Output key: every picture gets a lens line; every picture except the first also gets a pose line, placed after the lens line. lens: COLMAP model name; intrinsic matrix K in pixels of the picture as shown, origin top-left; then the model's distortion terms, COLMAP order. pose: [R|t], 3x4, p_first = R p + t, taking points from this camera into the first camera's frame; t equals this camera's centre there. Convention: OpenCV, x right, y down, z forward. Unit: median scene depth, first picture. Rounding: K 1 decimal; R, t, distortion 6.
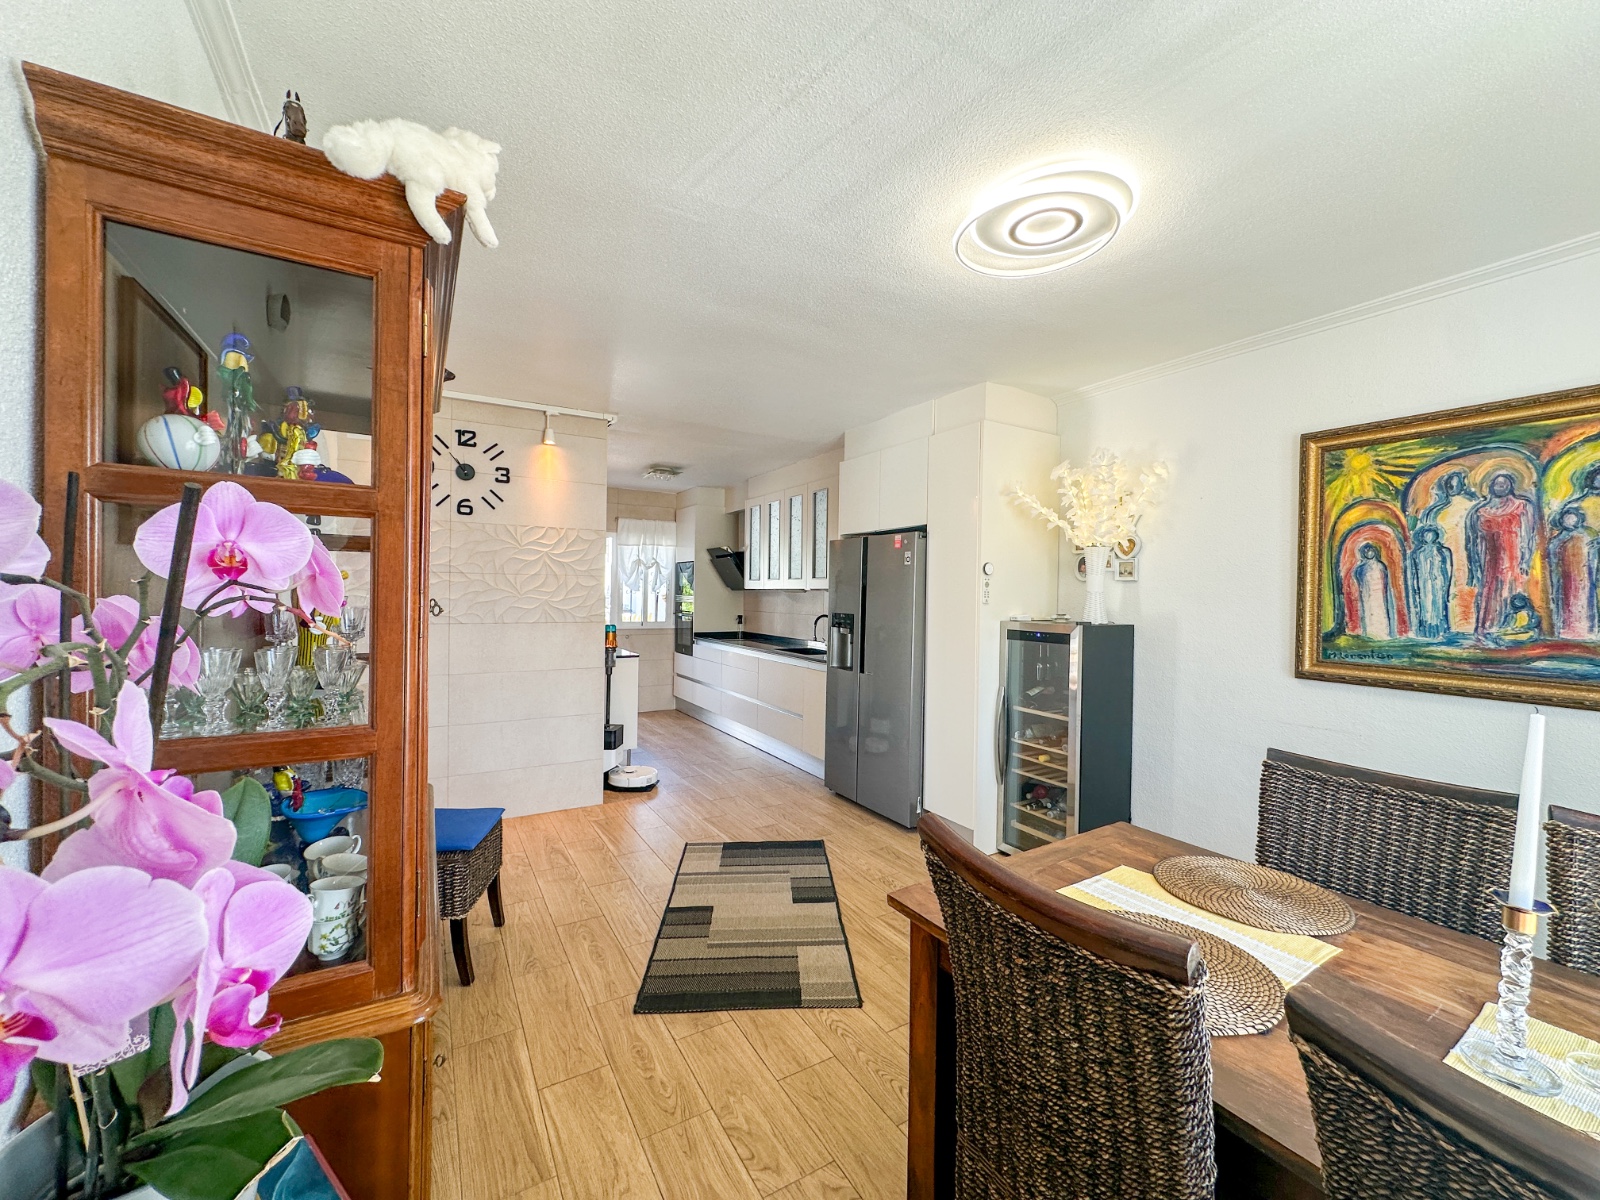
lens RADIAL K [[638.5, 0, 812.5], [0, 638.5, 598.4], [0, 0, 1]] dist [-0.002371, 0.001164]
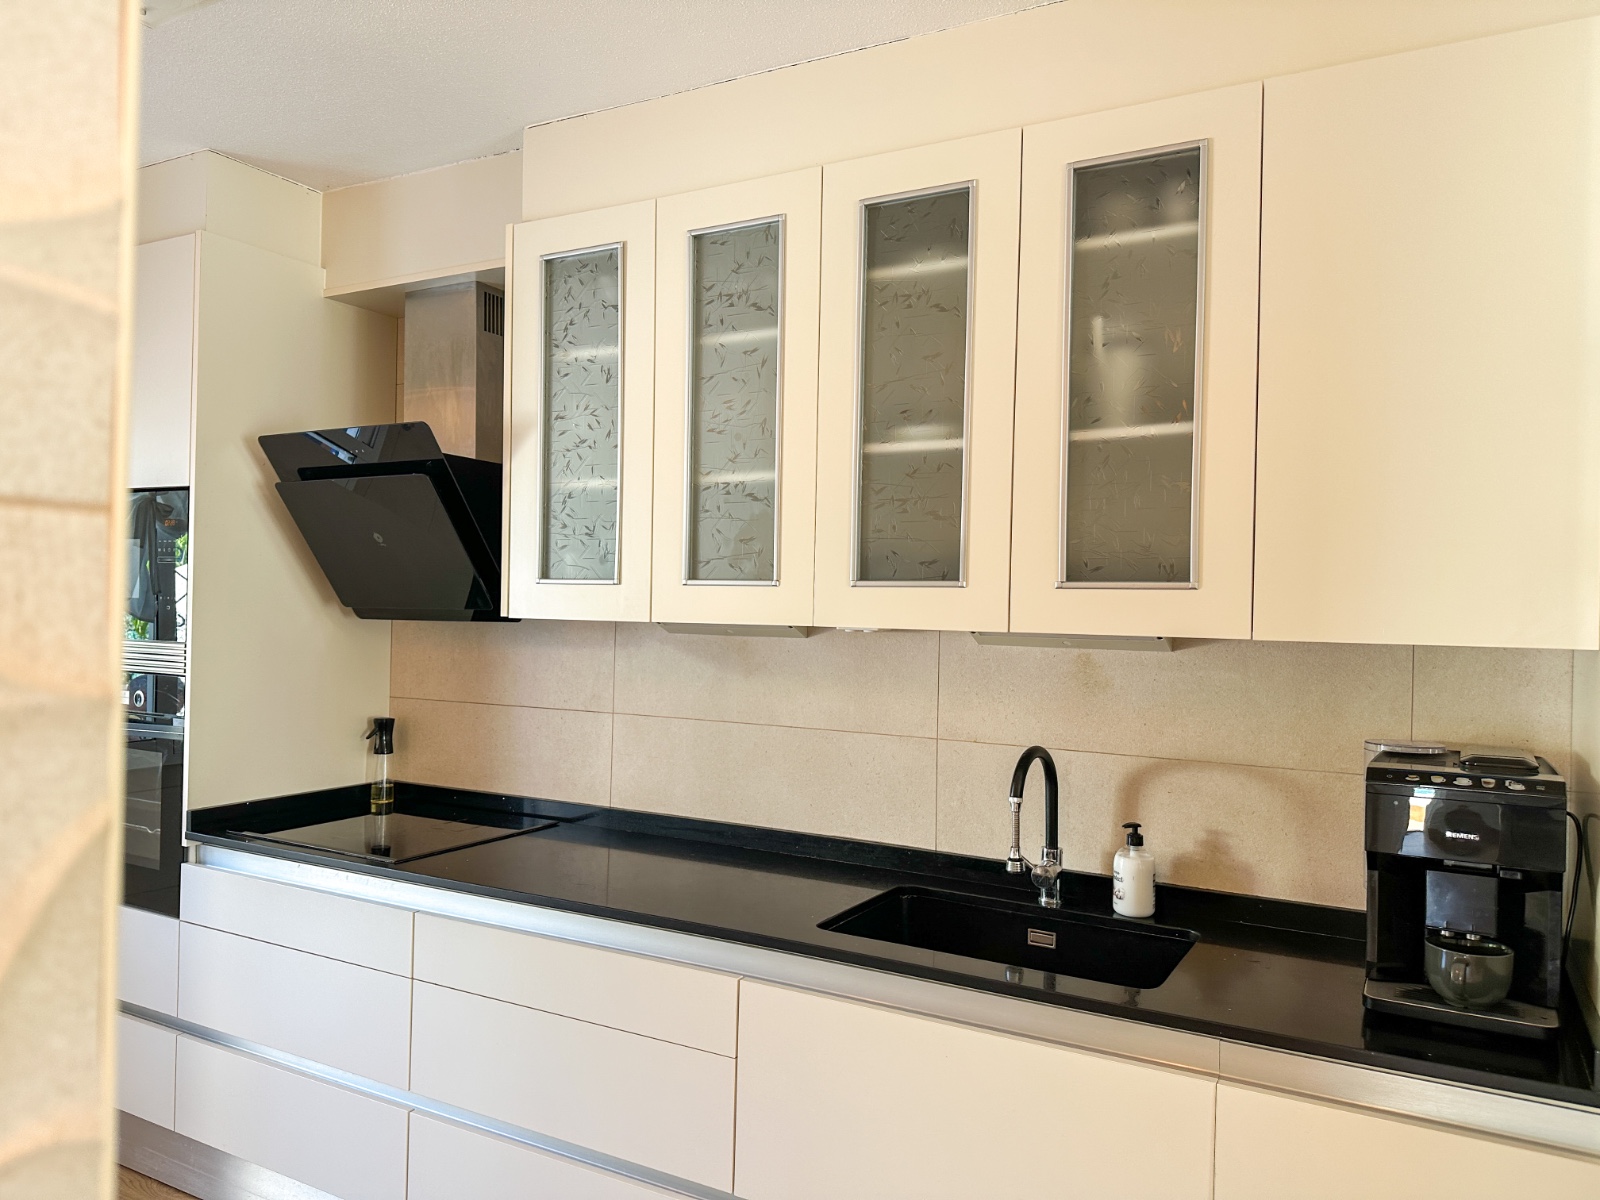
lens RADIAL K [[1168.7, 0, 789.9], [0, 1168.7, 606.4], [0, 0, 1]] dist [0.040872, -0.003780]
pose [[0.879024, 0.006162, 0.476737, -0.578737], [-0.005357, 0.999981, -0.003047, -0.049201], [-0.476747, 0.000125, 0.879041, 1.578600]]
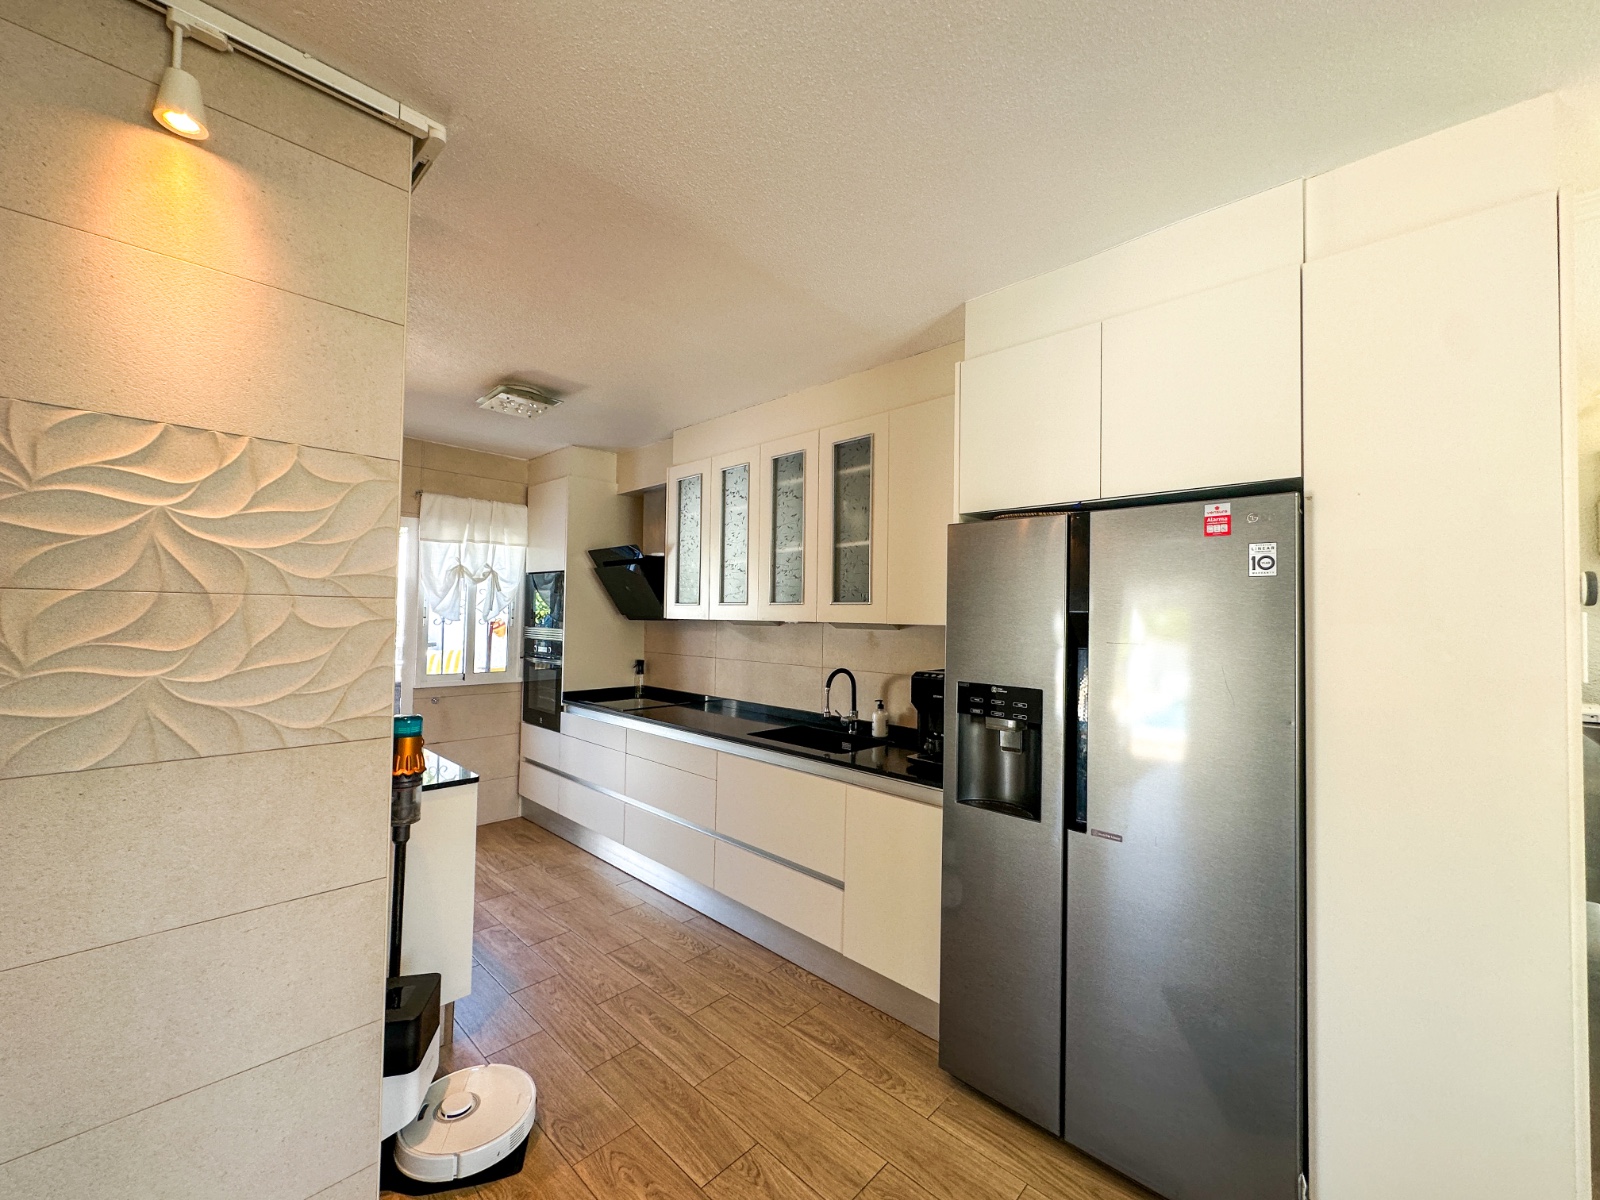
lens RADIAL K [[638.5, 0, 803.3], [0, 638.5, 599.5], [0, 0, 1]] dist [-0.002371, 0.001164]
pose [[0.967263, 0.007496, 0.253666, -0.354596], [0.000007, 0.999563, -0.029565, -0.040570], [-0.253777, 0.028598, 0.966840, 1.086828]]
